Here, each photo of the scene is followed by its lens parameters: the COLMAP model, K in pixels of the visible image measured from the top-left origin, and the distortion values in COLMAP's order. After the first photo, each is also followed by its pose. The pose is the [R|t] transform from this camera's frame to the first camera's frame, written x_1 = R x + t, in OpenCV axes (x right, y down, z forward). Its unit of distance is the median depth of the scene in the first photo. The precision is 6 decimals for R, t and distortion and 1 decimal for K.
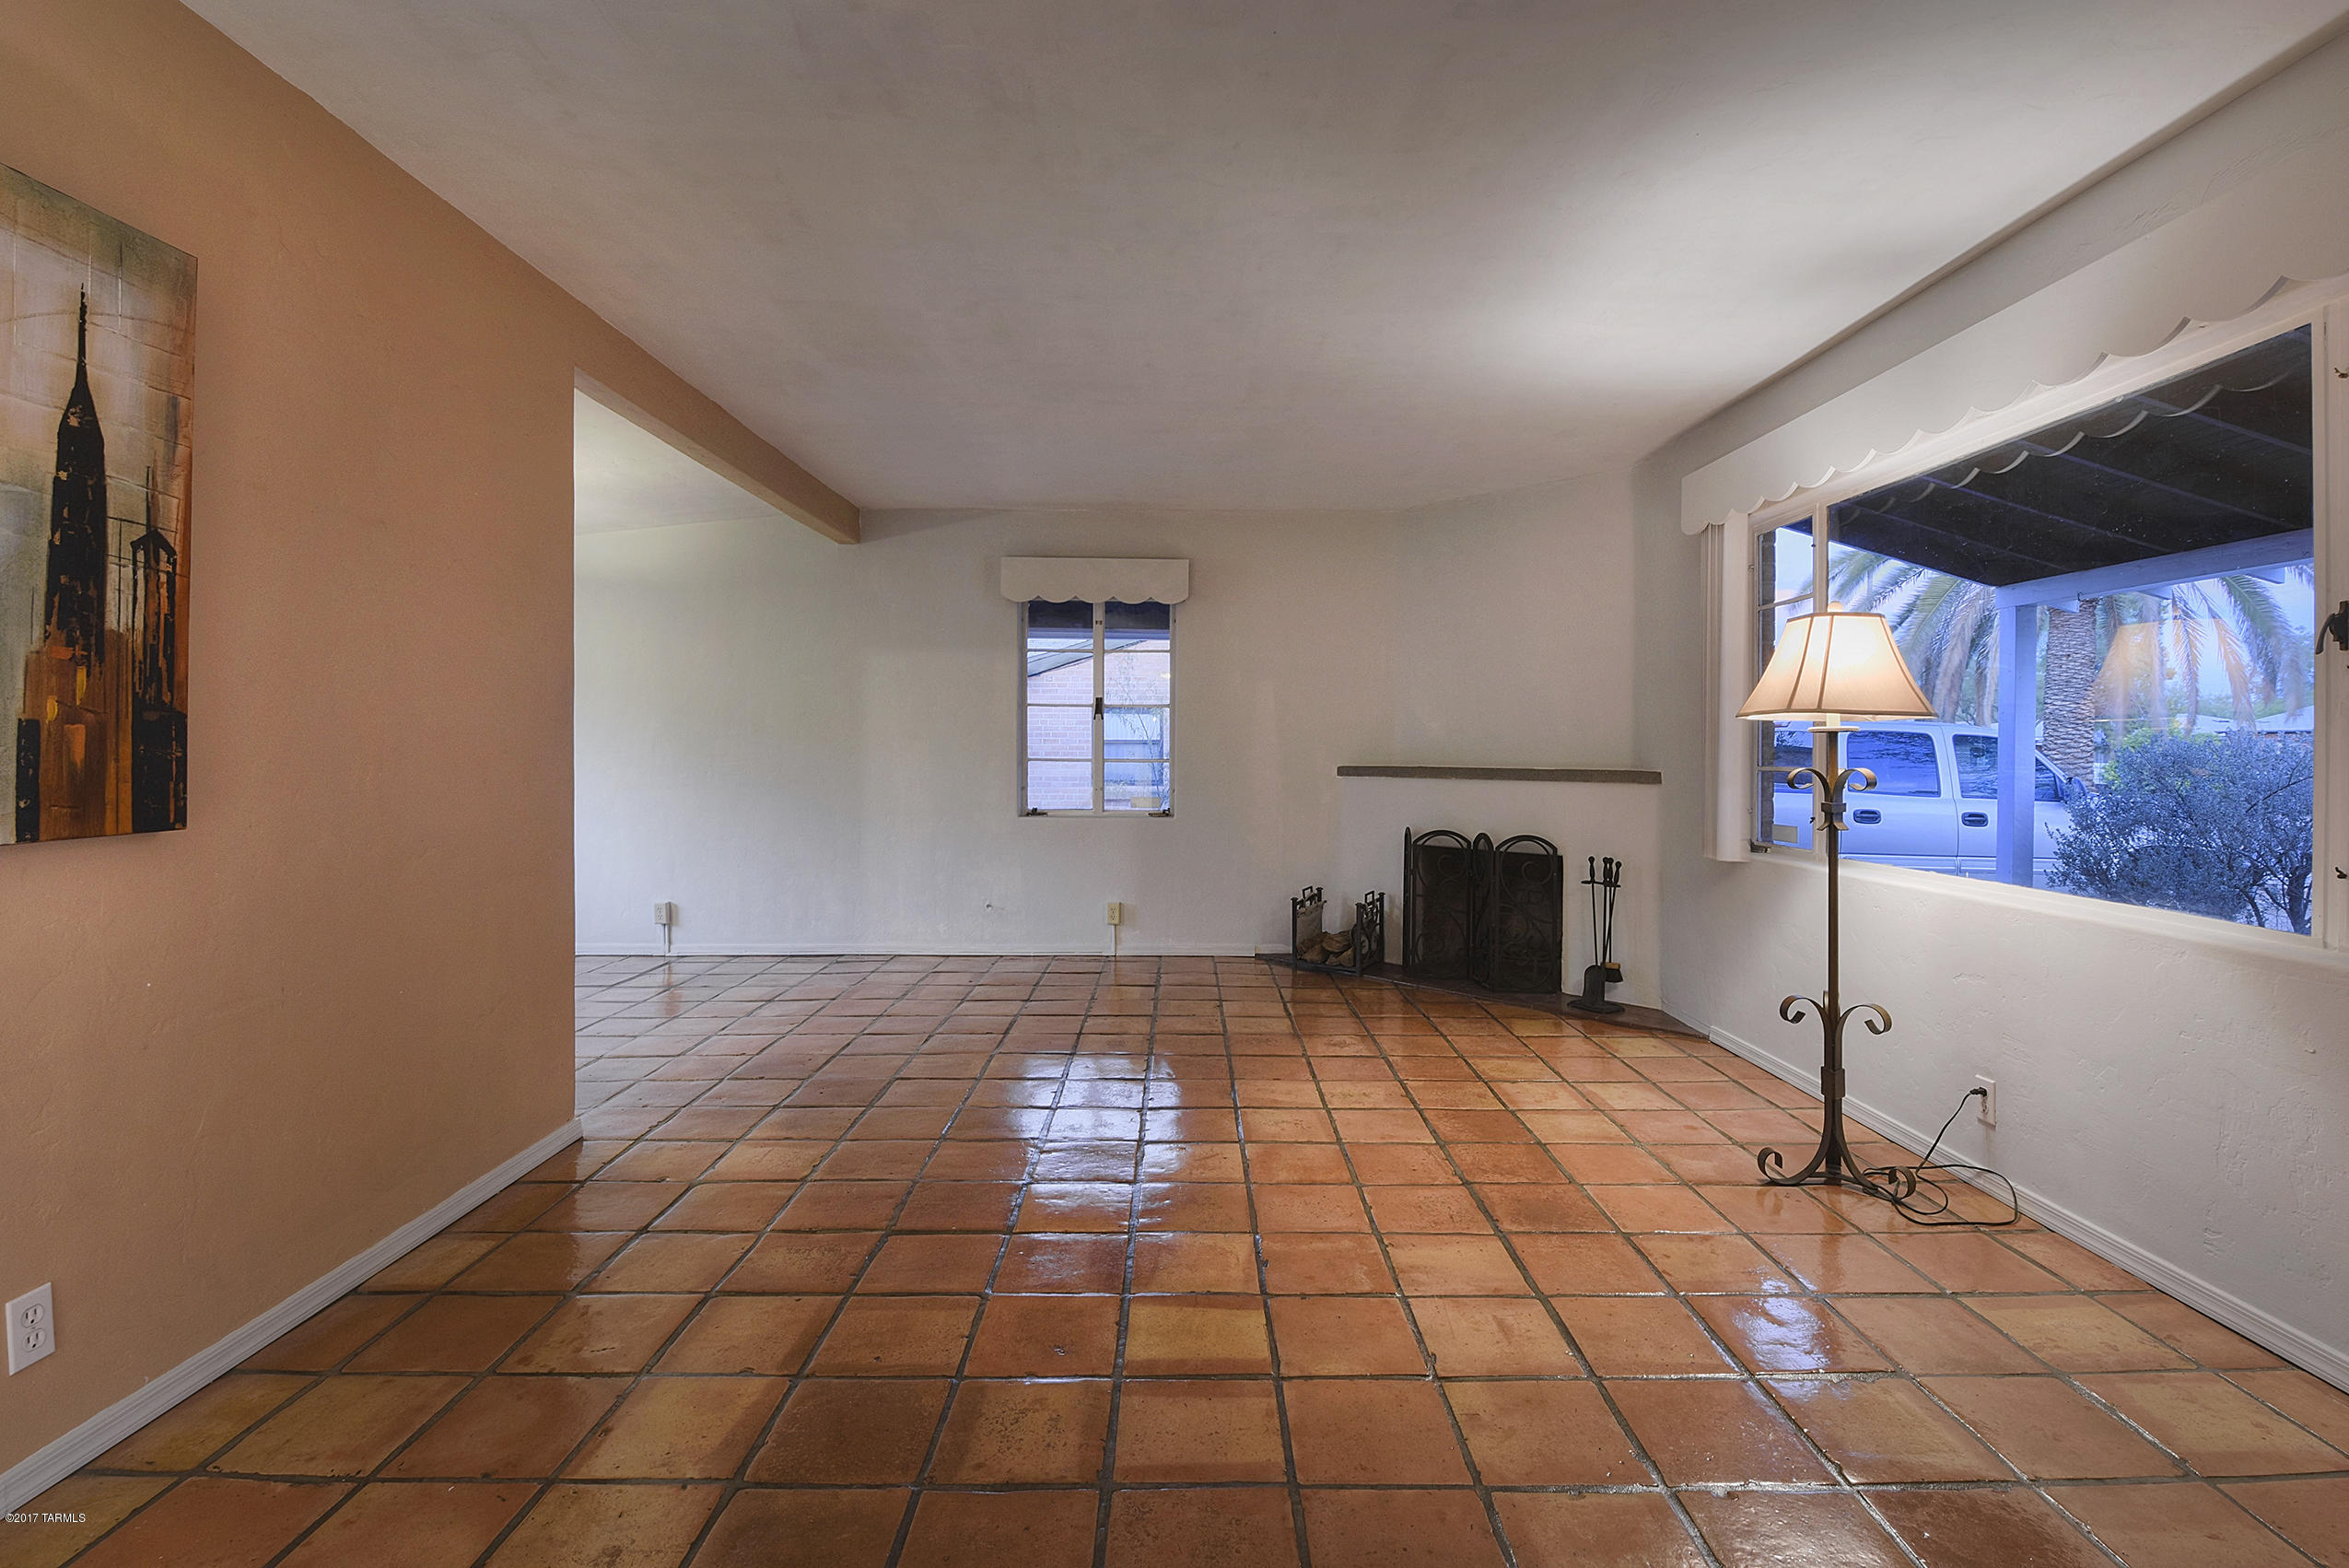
lens RADIAL K [[1074.2, 0, 1179.7], [0, 1074.2, 745.2], [0, 0, 1]] dist [0.003575, -0.011933]
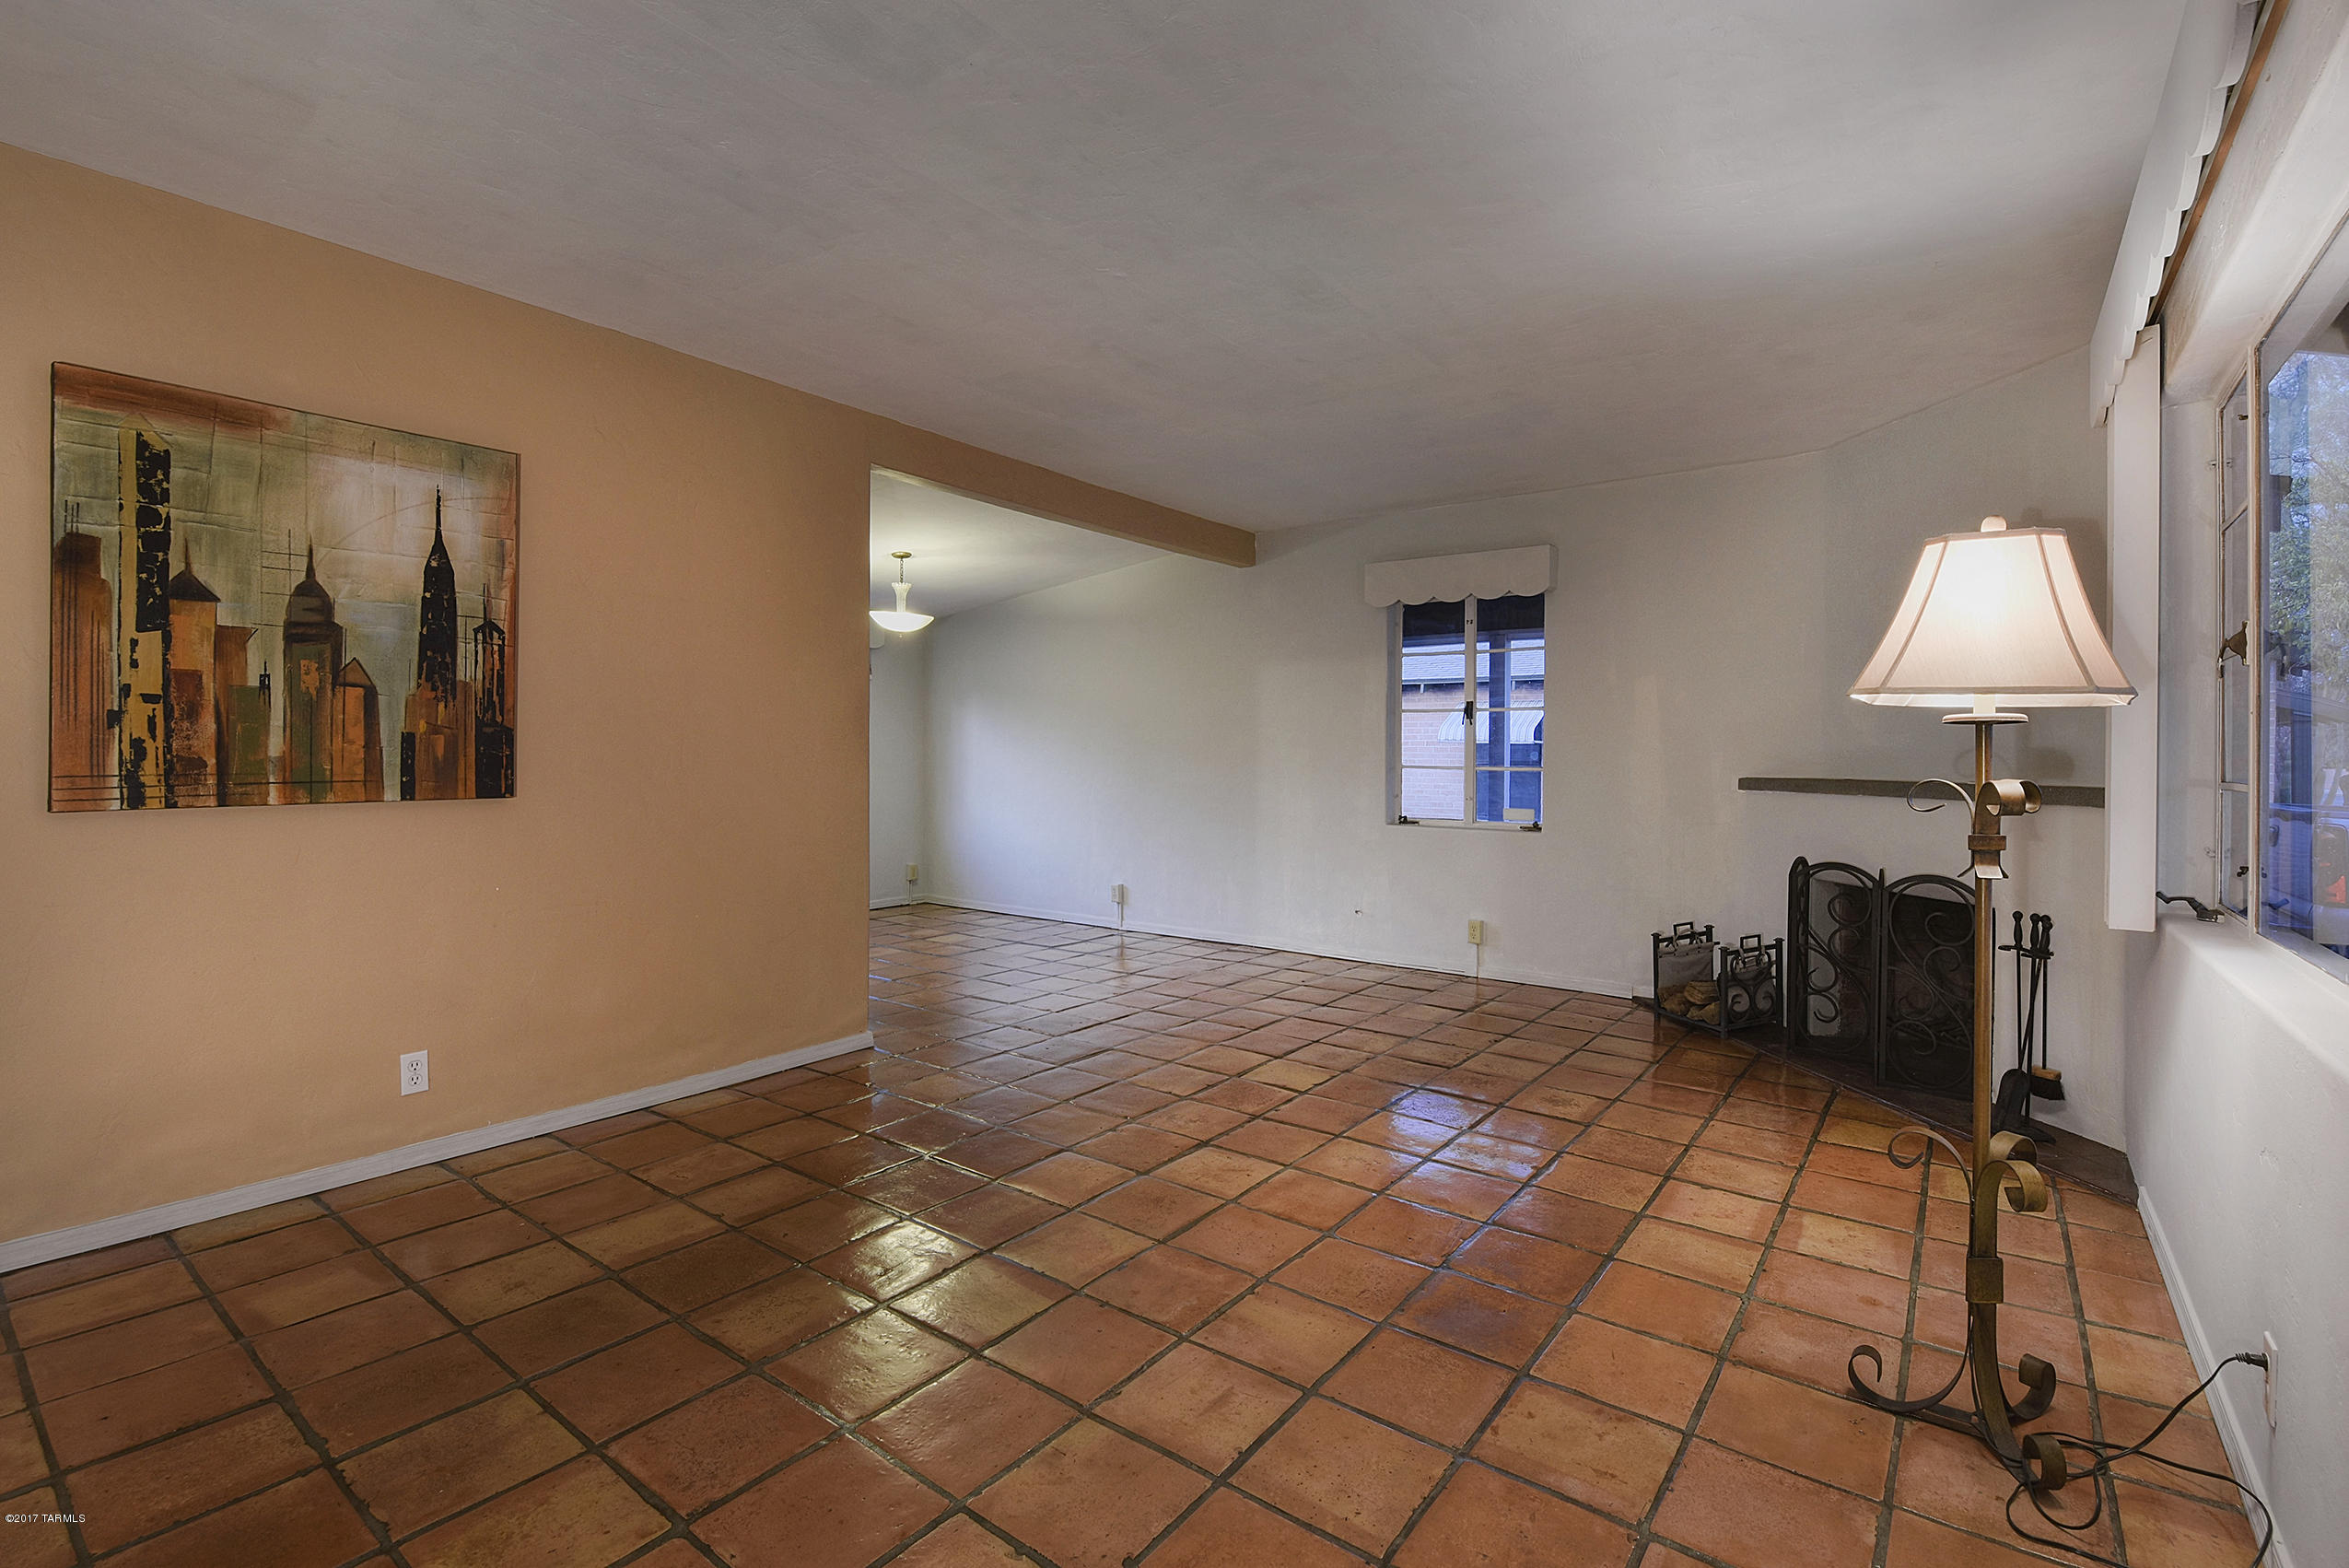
lens RADIAL K [[1063.0, 0, 1165.4], [0, 1063.0, 753.1], [0, 0, 1]] dist [0.002975, -0.011152]
pose [[0.790701, -0.000312, -0.612202, 0.611286], [-0.001591, 0.999995, -0.002564, 0.008071], [0.612200, 0.003002, 0.790697, 0.211836]]
